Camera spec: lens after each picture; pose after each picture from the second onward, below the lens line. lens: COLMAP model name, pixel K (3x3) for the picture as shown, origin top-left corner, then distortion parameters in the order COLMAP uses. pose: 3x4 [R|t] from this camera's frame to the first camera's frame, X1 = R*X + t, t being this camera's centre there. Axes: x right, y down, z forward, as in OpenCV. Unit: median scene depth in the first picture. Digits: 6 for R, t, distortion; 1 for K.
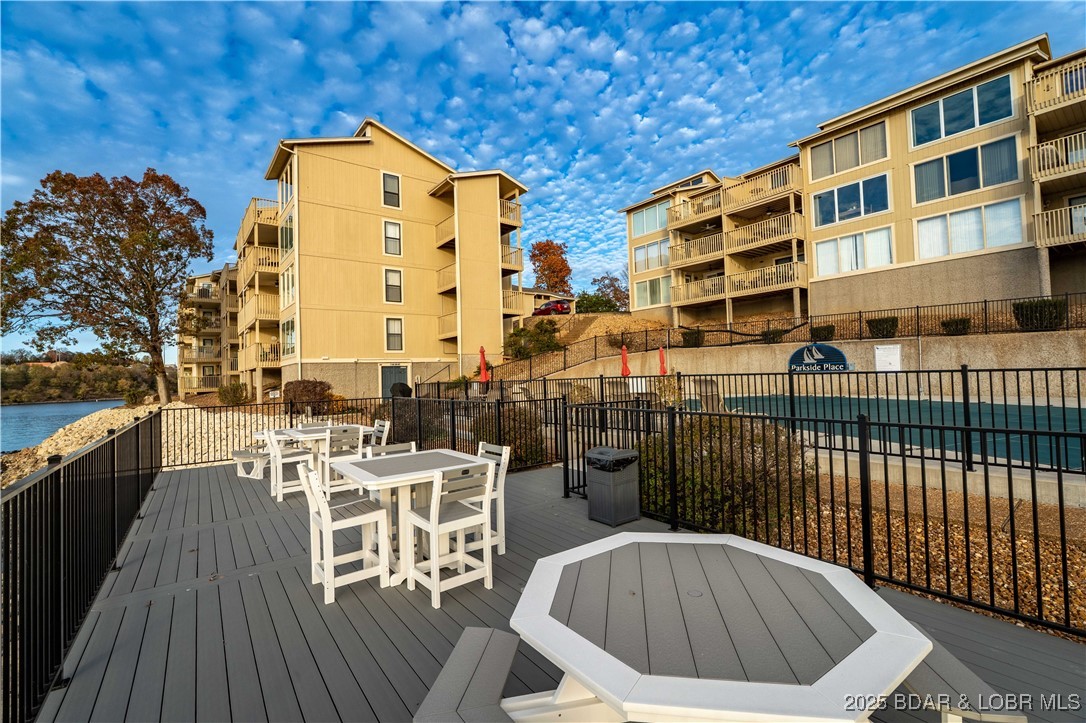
lens RADIAL K [[498.5, 0, 543.7], [0, 498.5, 354.4], [0, 0, 1]] dist [0.018327, -0.005628]
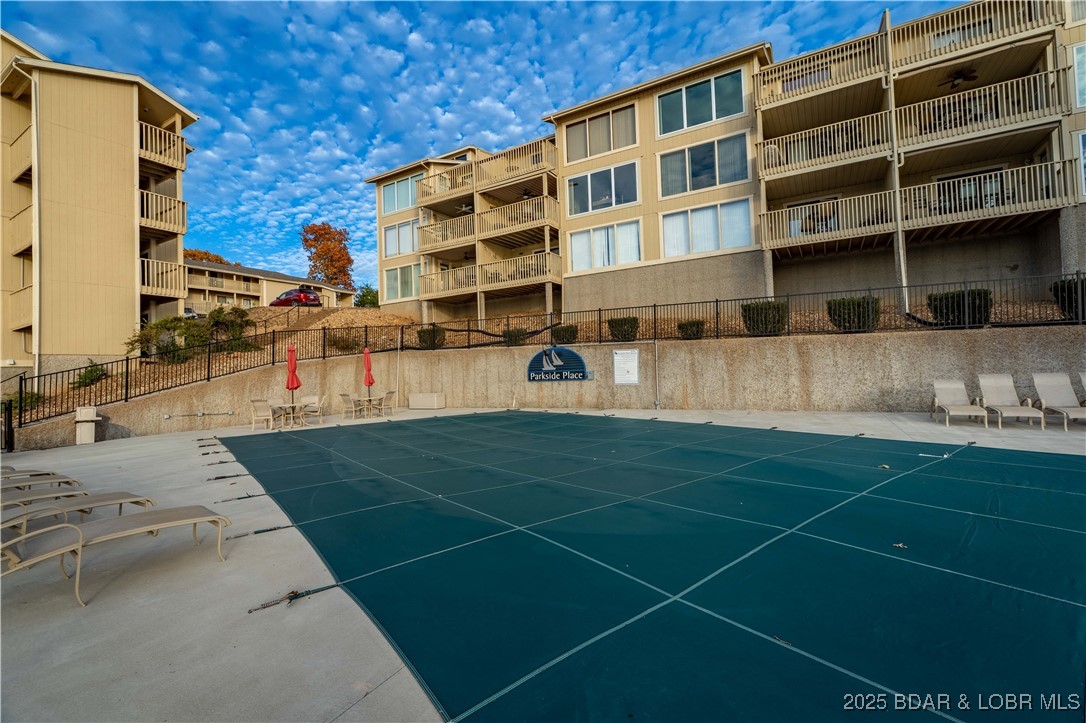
lens RADIAL K [[482.7, 0, 544.0], [0, 482.7, 351.7], [0, 0, 1]] dist [-0.007407, 0.000719]
pose [[0.935214, 0.013877, 0.353810, 0.180531], [-0.011152, 0.999890, -0.009738, -0.004094], [-0.353906, 0.005161, 0.935267, 0.197581]]
